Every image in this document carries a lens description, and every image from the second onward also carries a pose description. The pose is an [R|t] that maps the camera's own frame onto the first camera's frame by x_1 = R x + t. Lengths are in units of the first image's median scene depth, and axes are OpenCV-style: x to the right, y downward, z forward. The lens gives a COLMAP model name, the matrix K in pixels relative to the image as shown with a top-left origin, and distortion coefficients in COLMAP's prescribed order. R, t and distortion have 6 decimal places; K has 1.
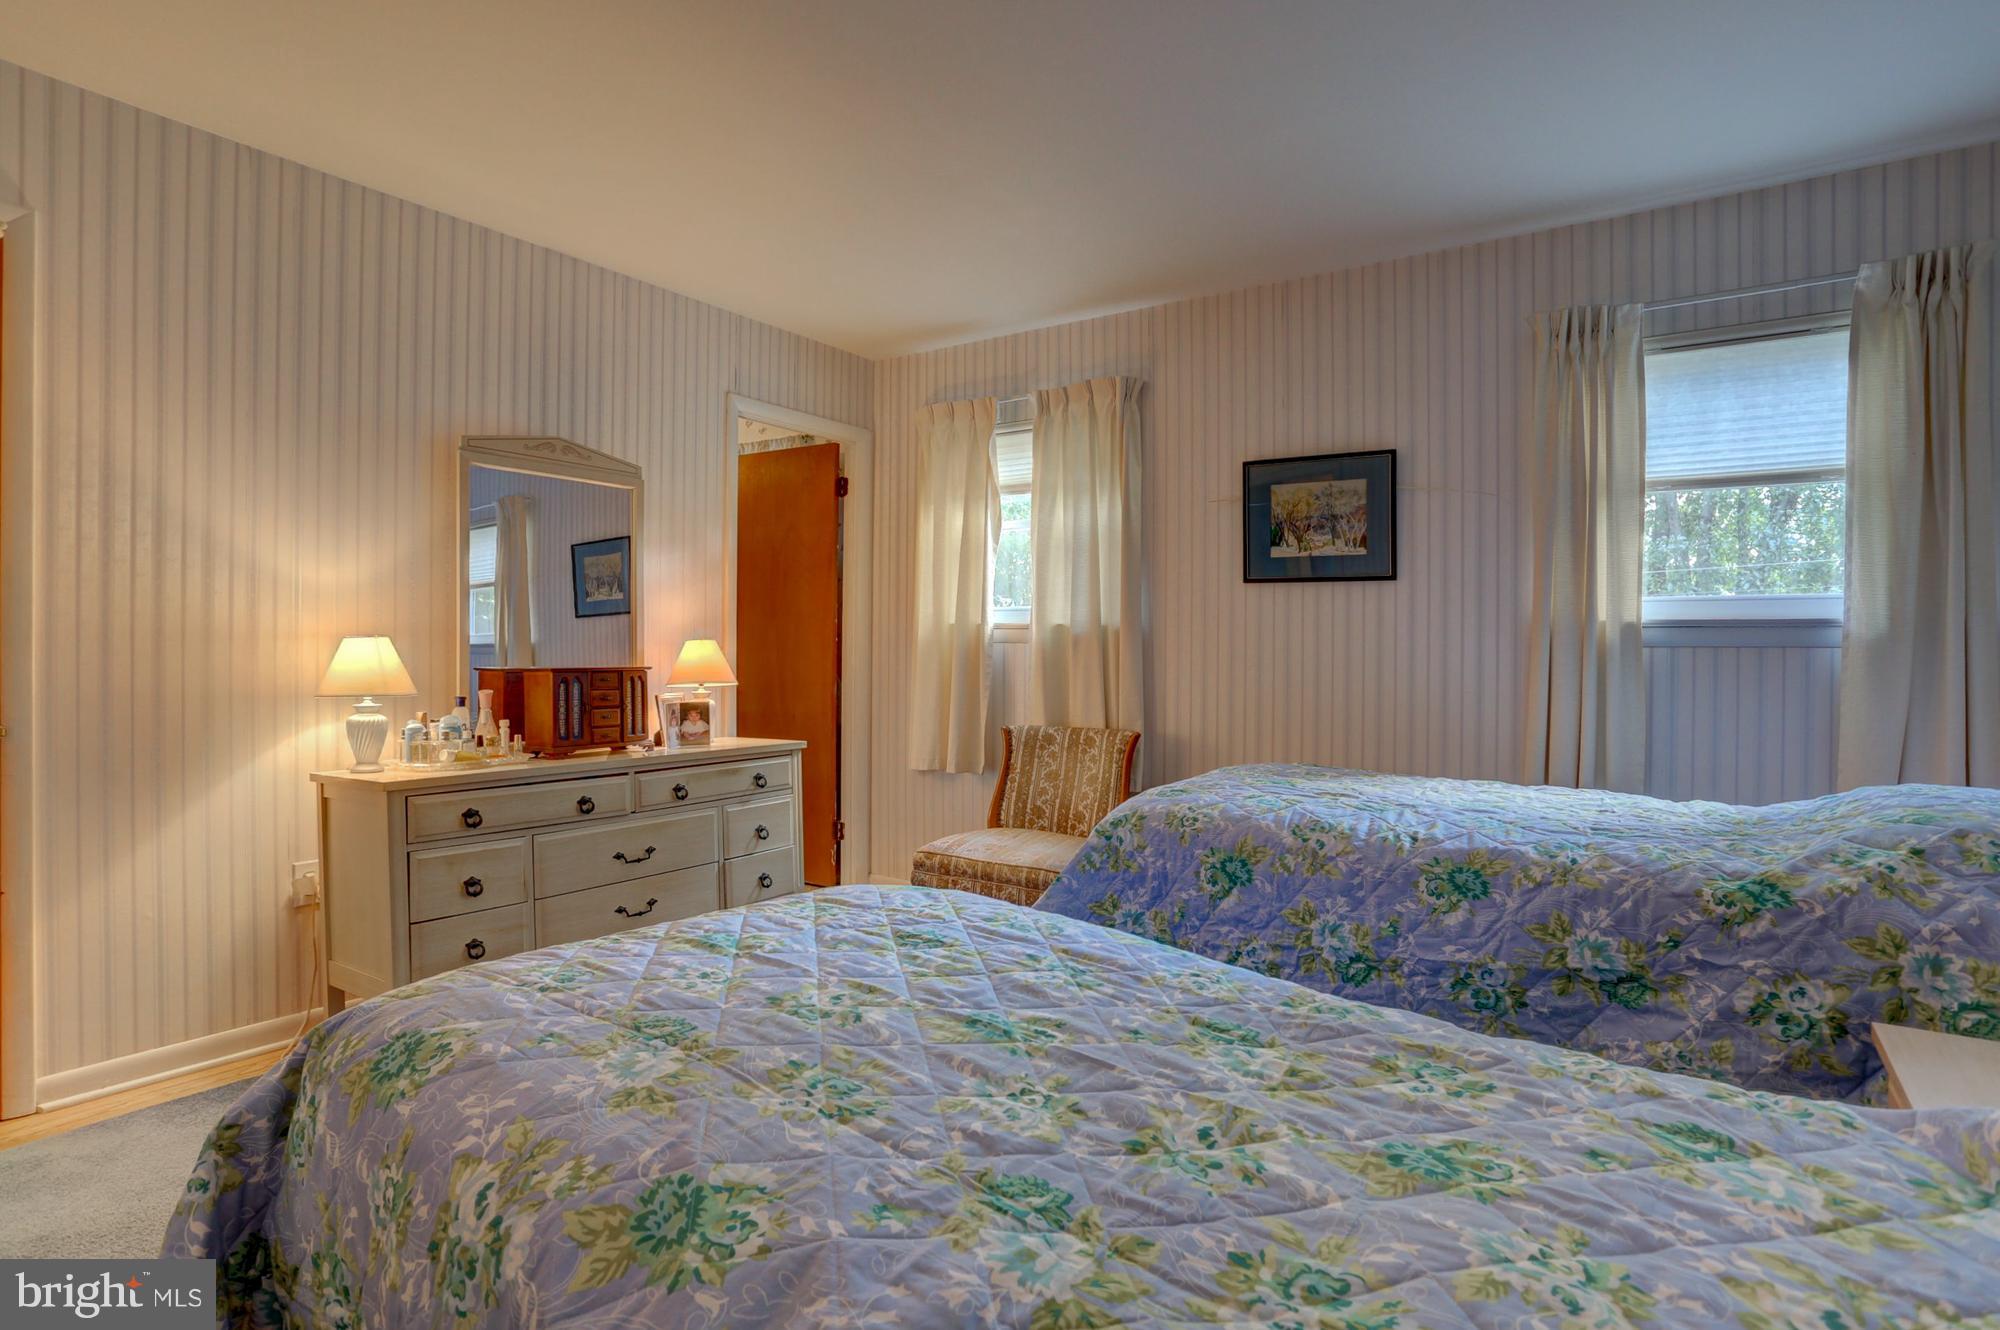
lens RADIAL K [[1035.3, 0, 998.7], [0, 1035.3, 655.7], [0, 0, 1]] dist [-0.034111, 0.000783]
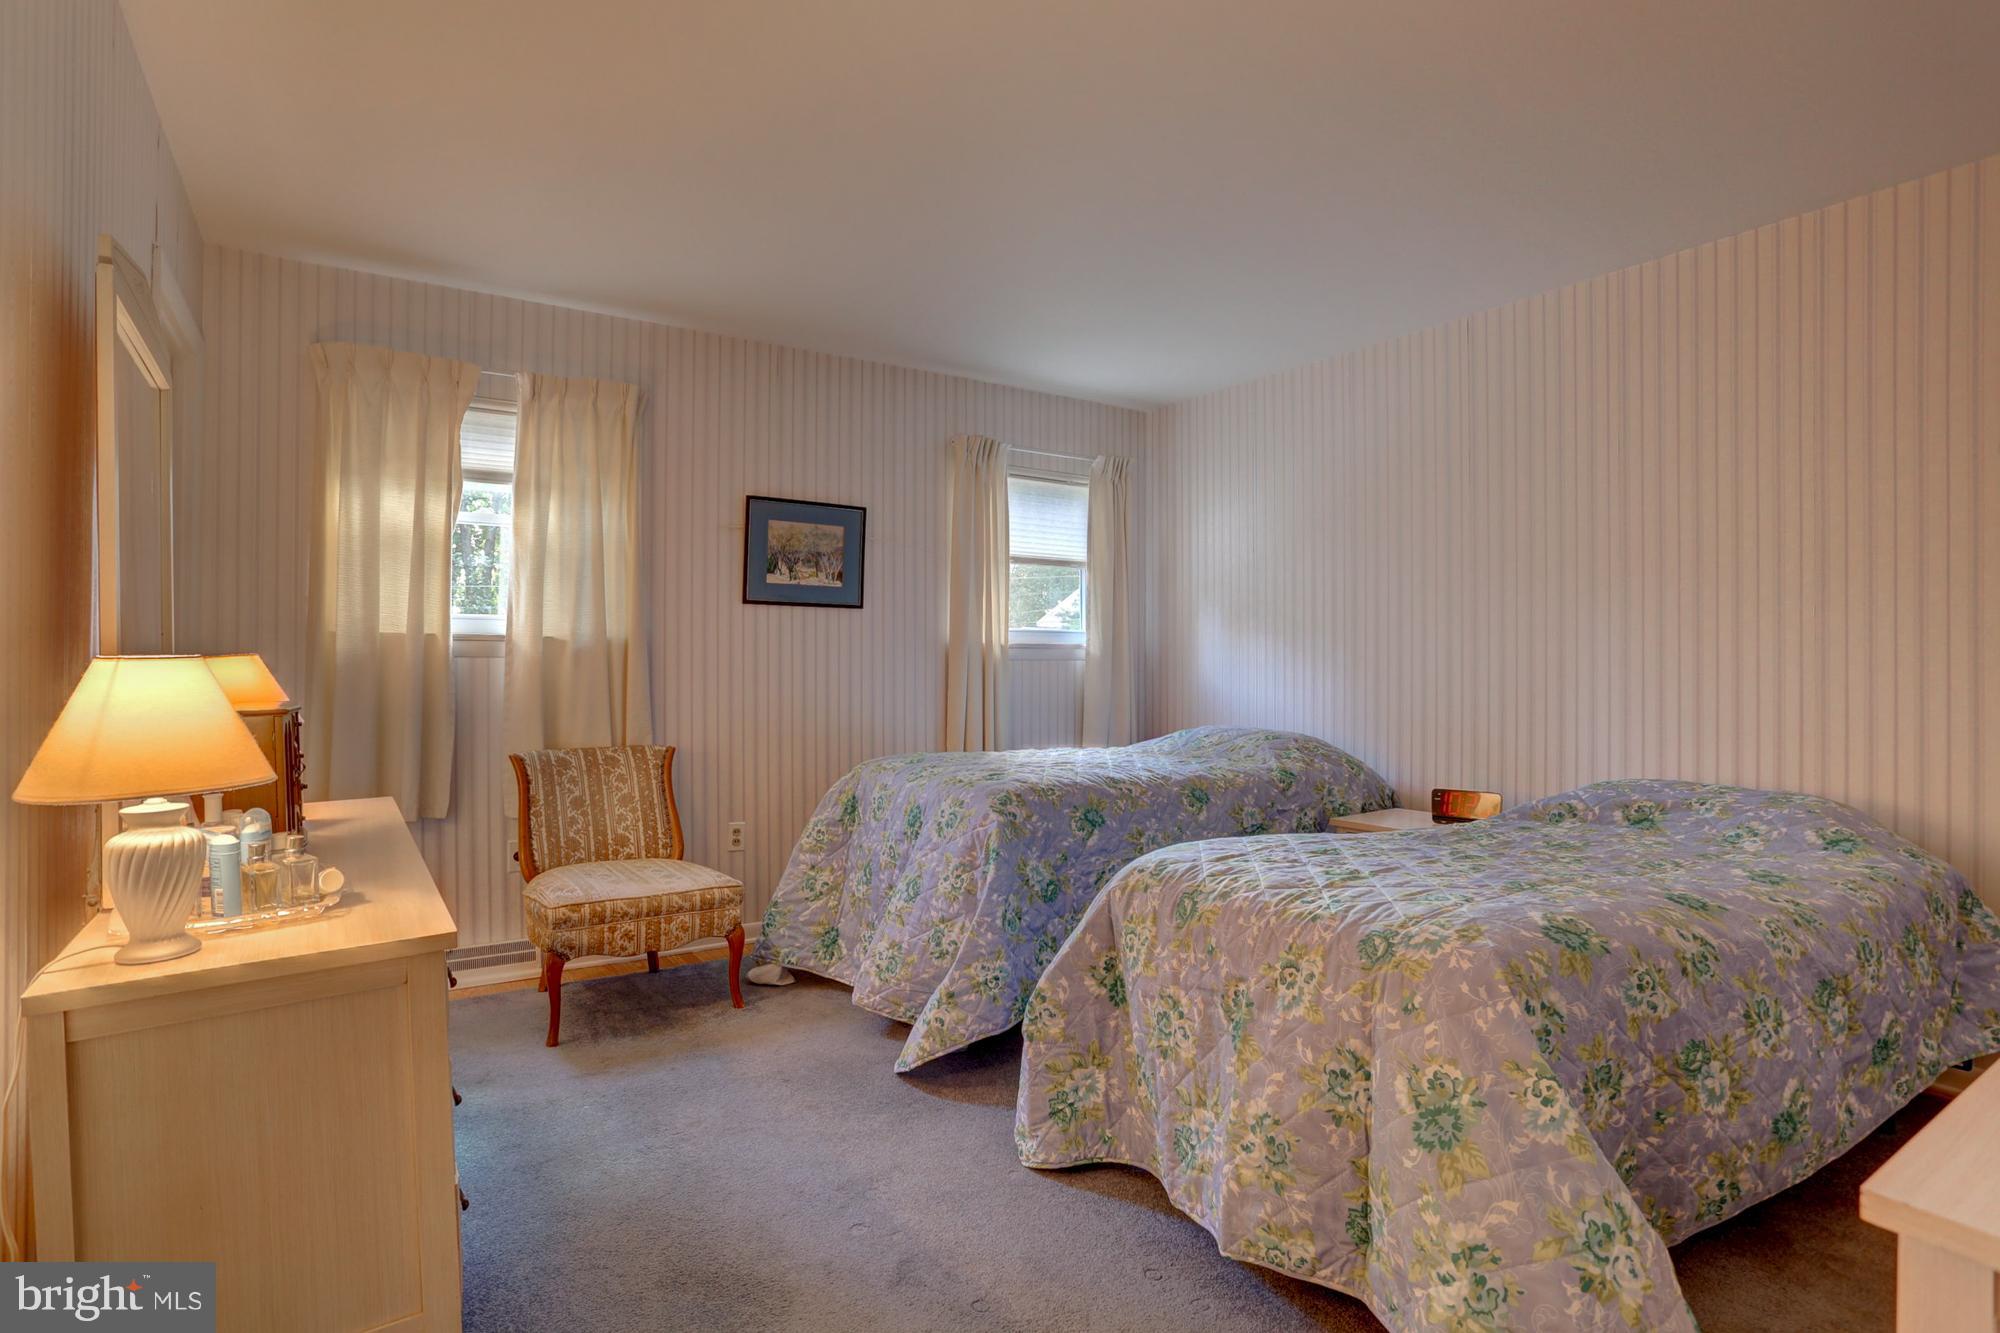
lens RADIAL K [[988.1, 0, 997.9], [0, 988.1, 665.1], [0, 0, 1]] dist [-0.054081, 0.021446]
pose [[0.371587, -0.012459, 0.928314, -0.680419], [0.006335, 0.999921, 0.010884, -0.014471], [-0.928376, 0.001837, 0.371637, 0.370428]]
